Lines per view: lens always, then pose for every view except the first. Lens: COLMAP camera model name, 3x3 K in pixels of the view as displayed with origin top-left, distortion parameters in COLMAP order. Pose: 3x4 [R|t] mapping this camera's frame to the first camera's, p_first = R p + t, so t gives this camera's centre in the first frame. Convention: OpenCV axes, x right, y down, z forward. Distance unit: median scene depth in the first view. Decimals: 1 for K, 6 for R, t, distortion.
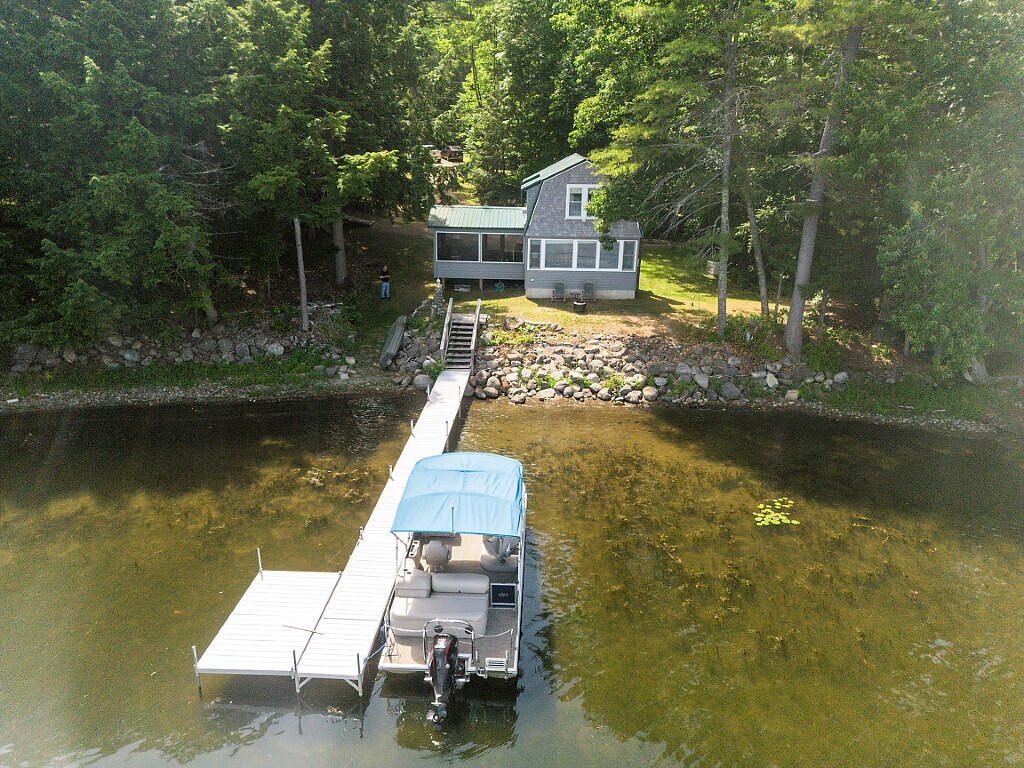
lens RADIAL K [[708.2, 0, 507.4], [0, 708.2, 393.2], [0, 0, 1]] dist [0.030010, -0.002373]
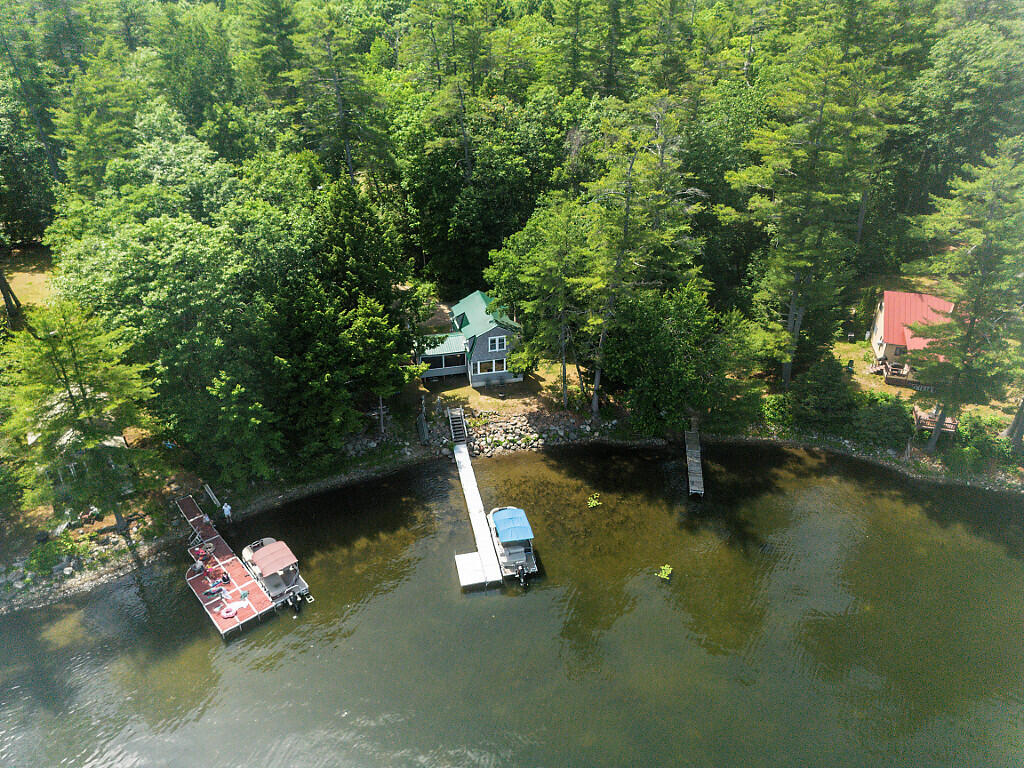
lens RADIAL K [[708.2, 0, 514.2], [0, 708.2, 379.7], [0, 0, 1]] dist [0.030010, -0.002373]
pose [[0.959545, -0.141291, 0.243536, -0.419798], [0.094899, 0.976655, 0.192717, -0.644625], [-0.265080, -0.161809, 0.950553, -1.160064]]
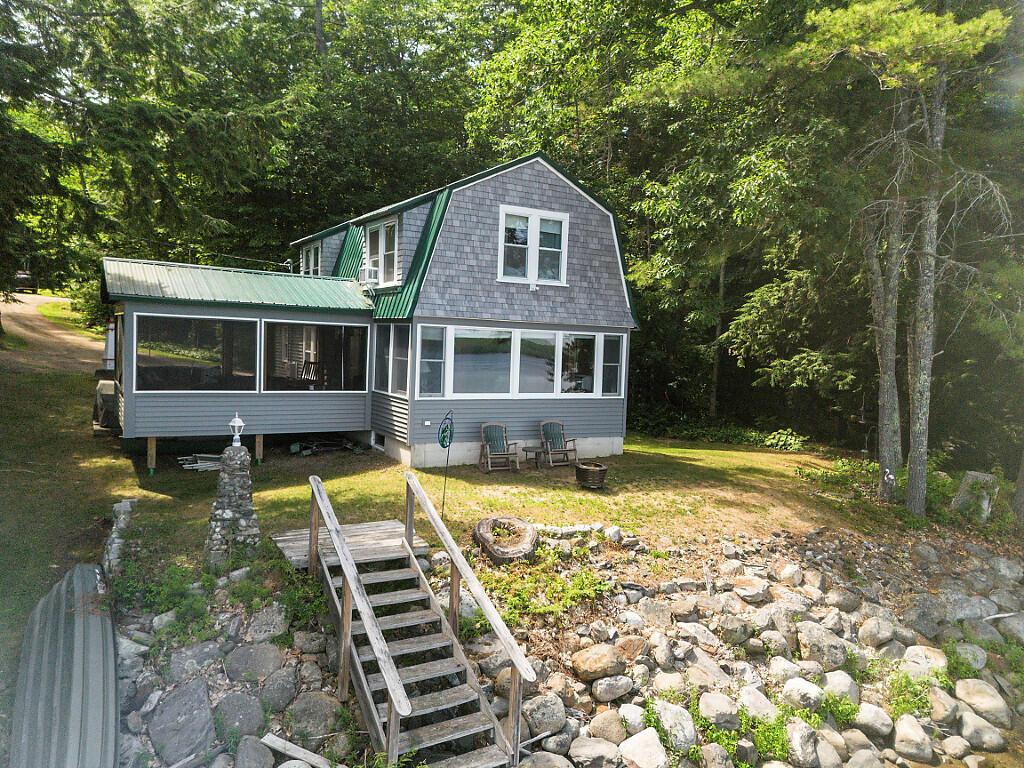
lens RADIAL K [[708.2, 0, 508.9], [0, 708.2, 381.9], [0, 0, 1]] dist [0.030010, -0.002373]
pose [[0.841682, -0.005455, 0.539946, -0.173163], [0.148631, 0.963662, -0.221954, -0.101382], [-0.519115, 0.267067, 0.811908, 0.759848]]
